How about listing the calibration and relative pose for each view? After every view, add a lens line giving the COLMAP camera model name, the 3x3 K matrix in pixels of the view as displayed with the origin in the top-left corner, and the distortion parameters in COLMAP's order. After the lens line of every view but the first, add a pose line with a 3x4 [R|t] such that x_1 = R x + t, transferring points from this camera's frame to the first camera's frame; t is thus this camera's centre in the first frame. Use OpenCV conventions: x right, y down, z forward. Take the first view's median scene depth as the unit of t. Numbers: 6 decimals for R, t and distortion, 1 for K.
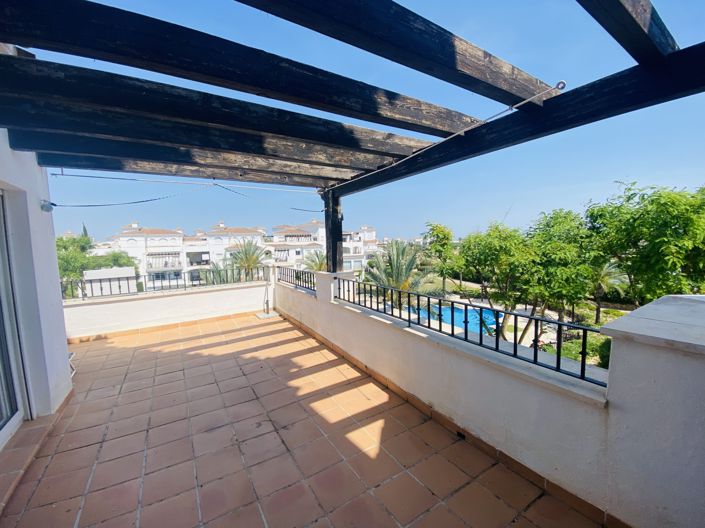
lens RADIAL K [[284.0, 0, 352.5], [0, 284.0, 264.0], [0, 0, 1]] dist [0.011129, -0.014893]
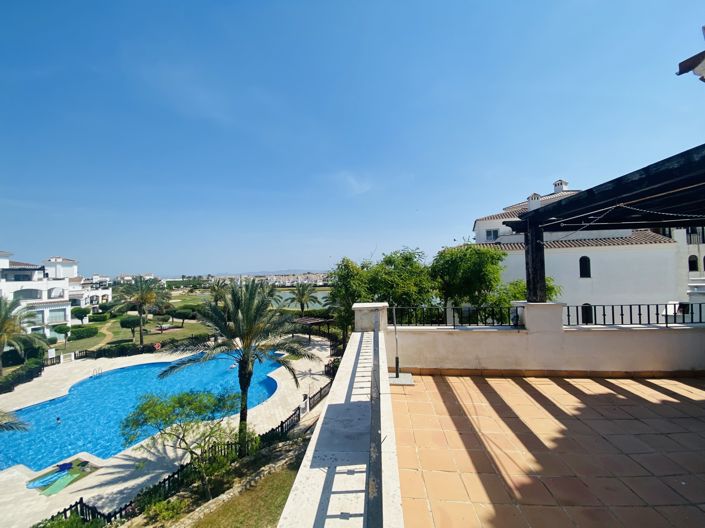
lens RADIAL K [[284.0, 0, 352.5], [0, 284.0, 264.0], [0, 0, 1]] dist [0.011129, -0.014893]
pose [[0.603149, 0.035885, 0.796821, -1.087335], [0.069655, 0.992801, -0.097436, -0.054781], [-0.794581, 0.114271, 0.596308, 0.730019]]
